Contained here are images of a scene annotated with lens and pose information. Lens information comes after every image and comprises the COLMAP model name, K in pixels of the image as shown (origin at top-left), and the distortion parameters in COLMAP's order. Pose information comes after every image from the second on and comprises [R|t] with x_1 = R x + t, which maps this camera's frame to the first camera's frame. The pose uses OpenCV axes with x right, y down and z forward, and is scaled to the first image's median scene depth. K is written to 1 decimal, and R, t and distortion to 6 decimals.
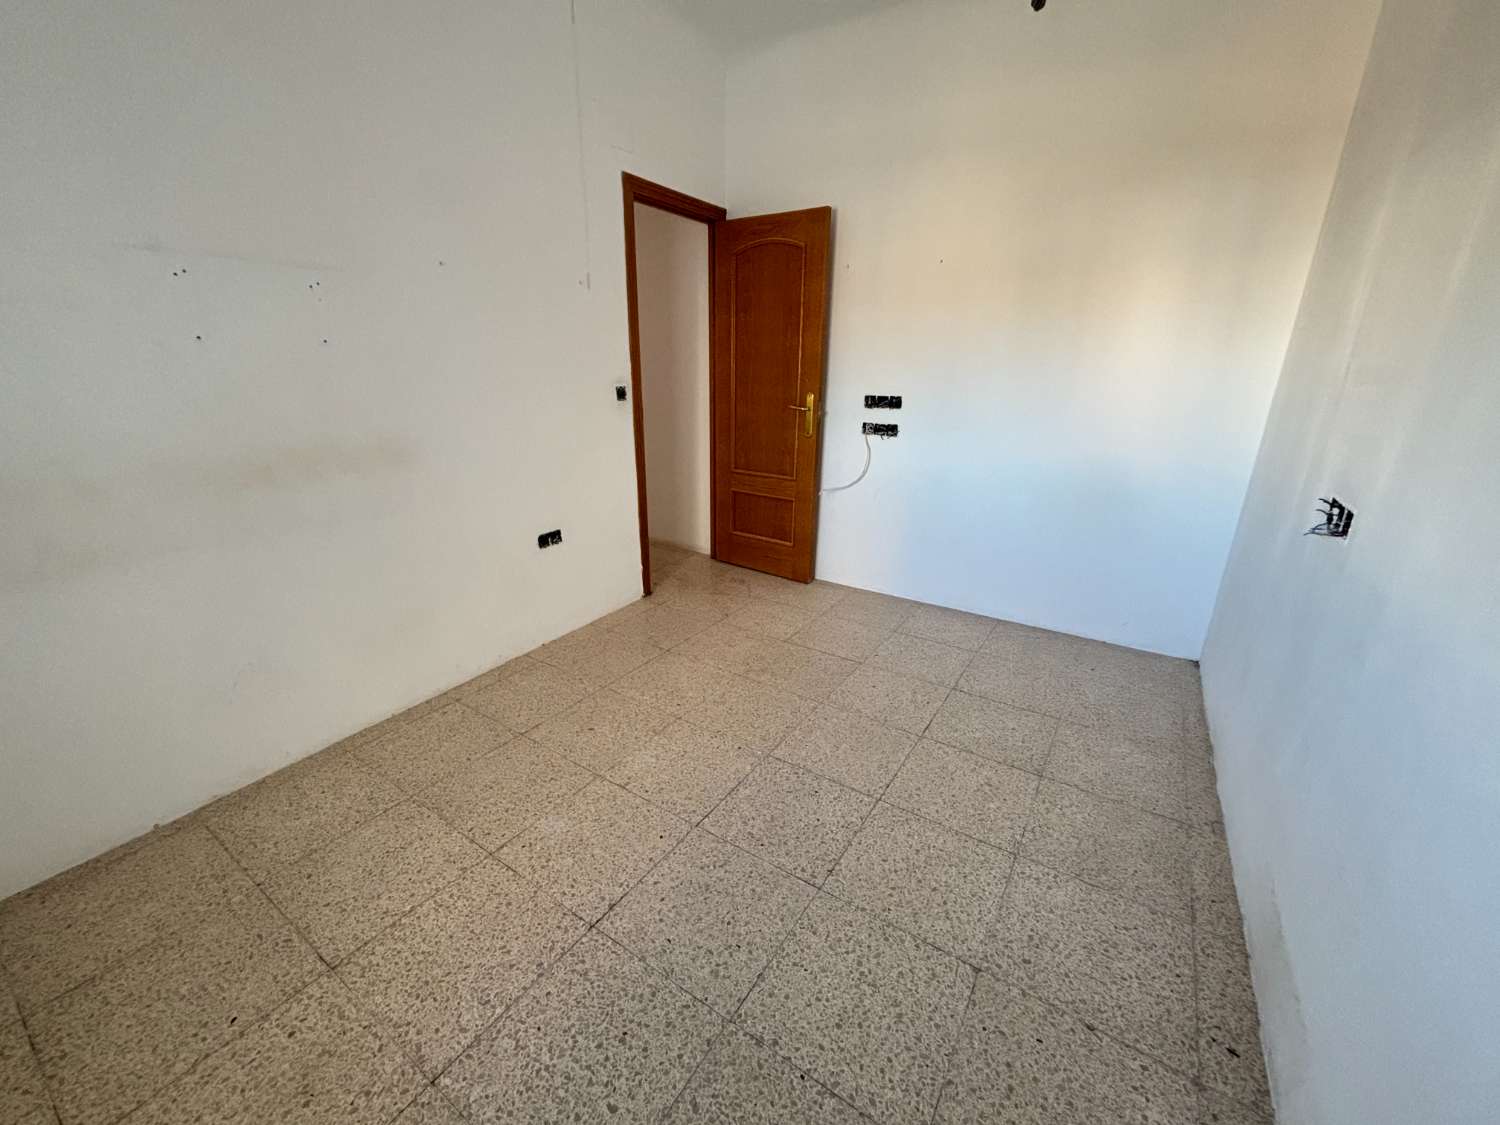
lens RADIAL K [[592.3, 0, 748.8], [0, 592.3, 561.2], [0, 0, 1]] dist [-0.000100, -0.000820]
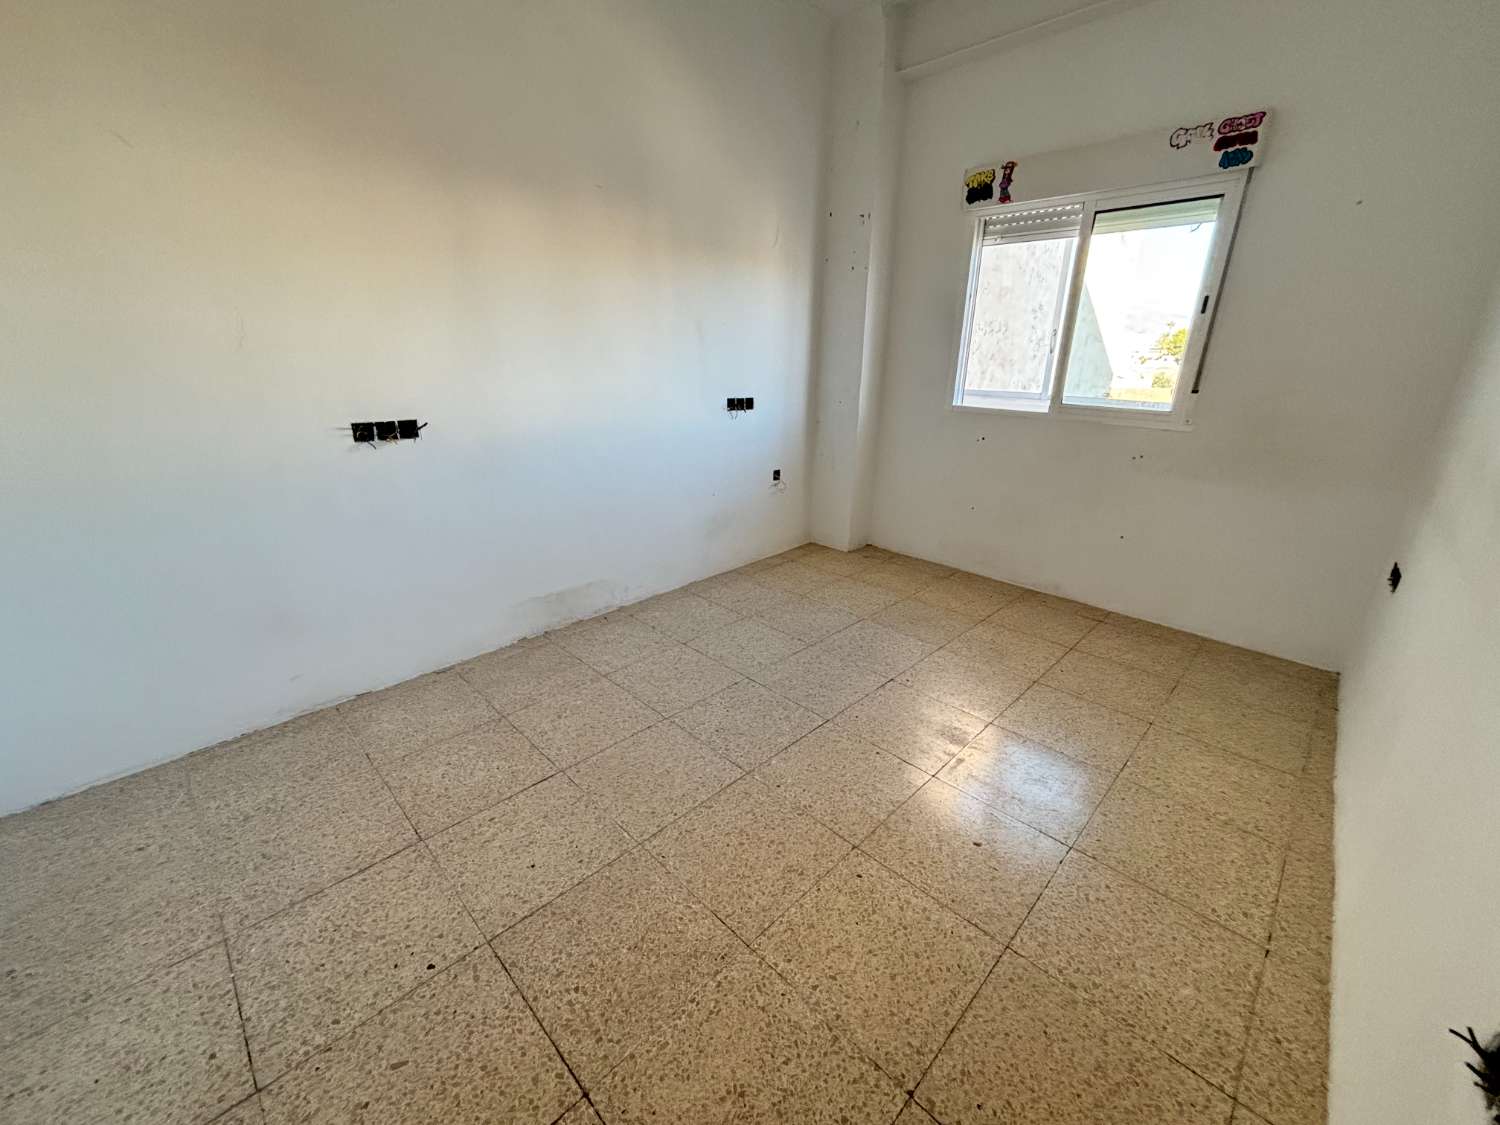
lens RADIAL K [[592.3, 0, 749.7], [0, 592.3, 565.0], [0, 0, 1]] dist [-0.000100, -0.000820]
pose [[-0.978997, -0.087331, 0.184226, -0.116534], [0.046901, 0.782906, 0.620370, -0.511810], [-0.198409, 0.615980, -0.762366, 1.624370]]
